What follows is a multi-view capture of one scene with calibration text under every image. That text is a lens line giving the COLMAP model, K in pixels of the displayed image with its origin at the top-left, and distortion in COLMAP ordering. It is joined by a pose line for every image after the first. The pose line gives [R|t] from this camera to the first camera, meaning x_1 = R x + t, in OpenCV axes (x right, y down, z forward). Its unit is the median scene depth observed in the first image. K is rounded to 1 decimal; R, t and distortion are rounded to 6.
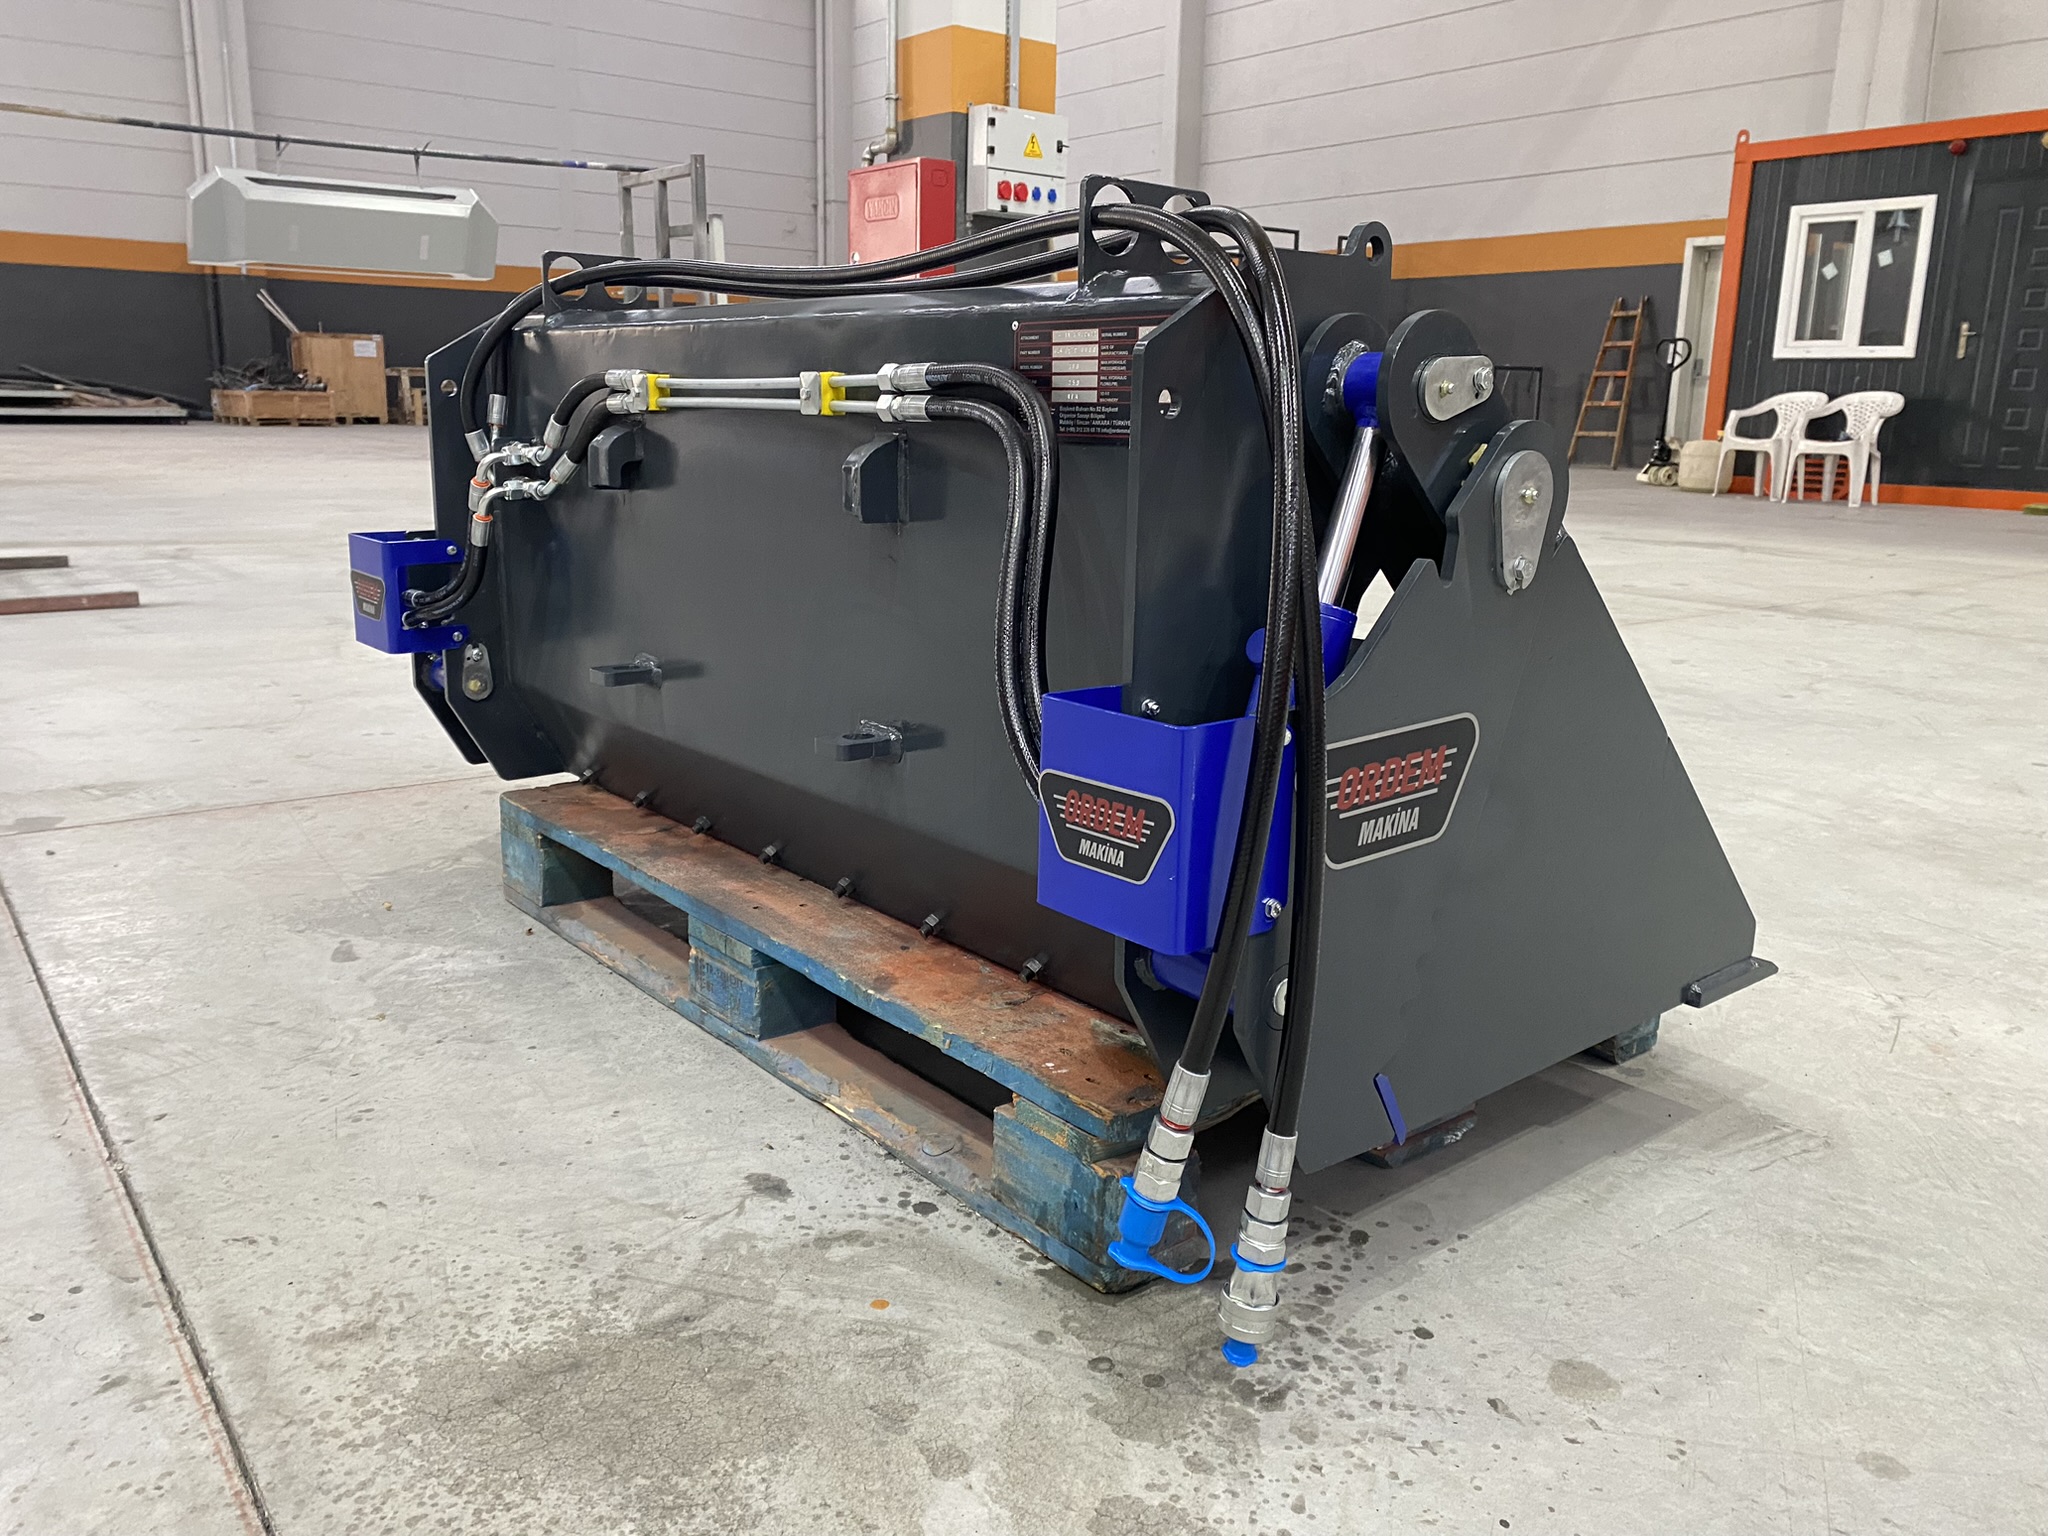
lens RADIAL K [[1560.6, 0, 1010.4], [0, 1560.6, 721.0], [0, 0, 1]] dist [0.028331, -0.018100]
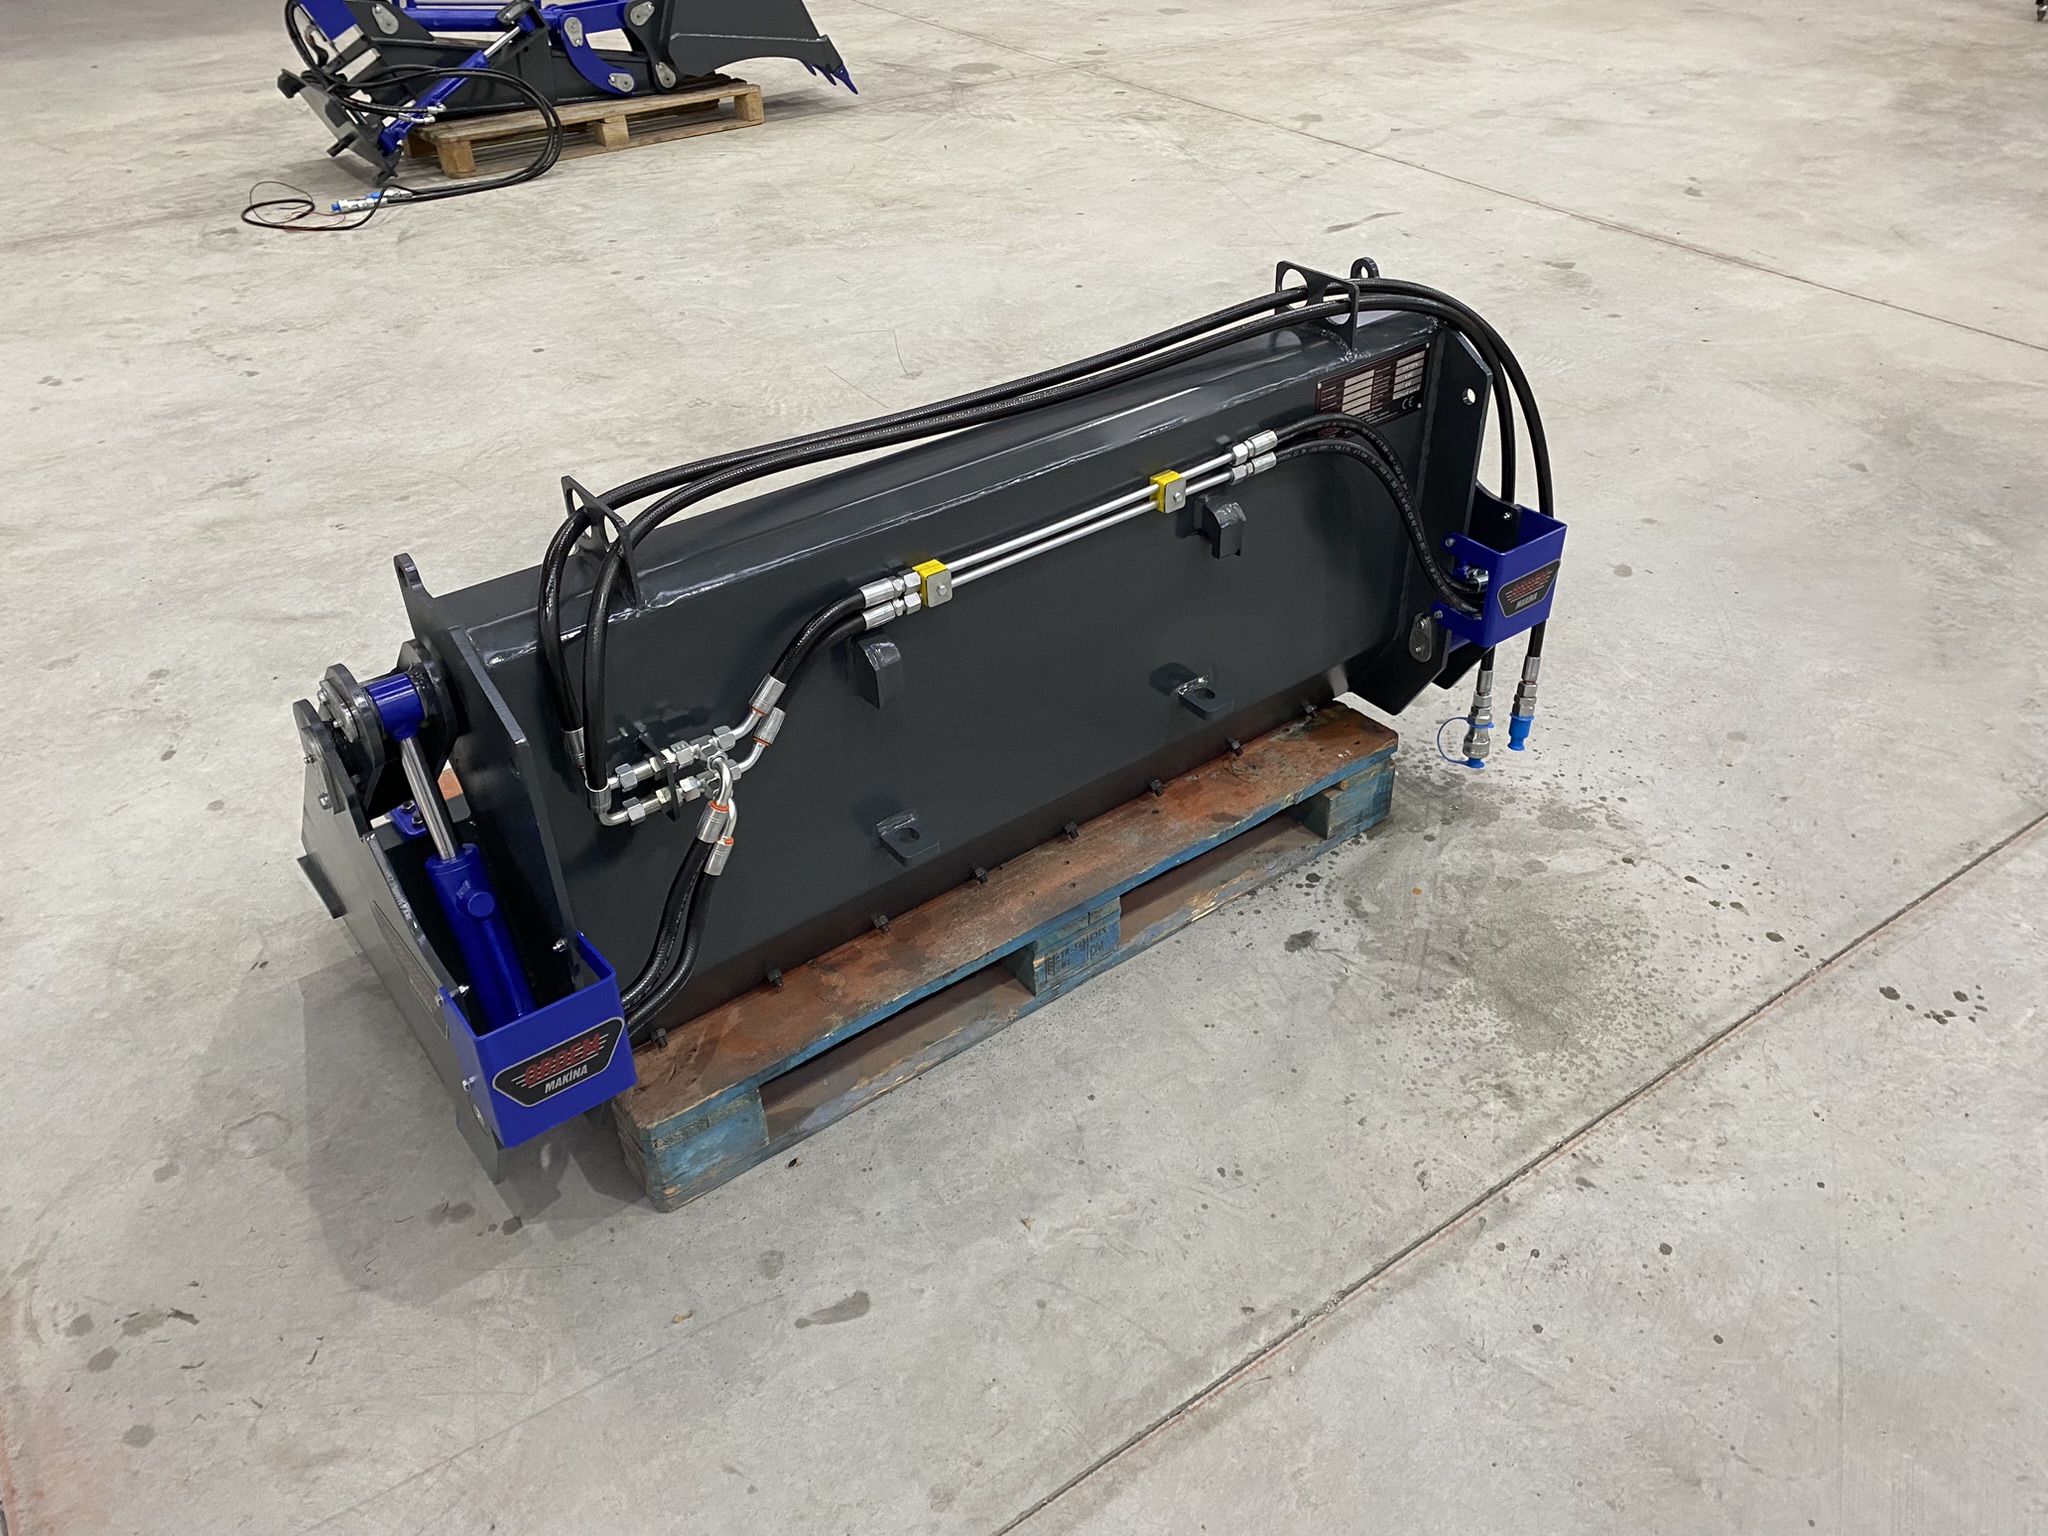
lens RADIAL K [[1560.6, 0, 1017.0], [0, 1560.6, 750.8], [0, 0, 1]] dist [0.028331, -0.018100]
pose [[0.044144, -0.595142, 0.802407, -1.366093], [0.223231, 0.788758, 0.572738, -0.856515], [-0.973765, 0.153839, 0.167673, 1.011851]]
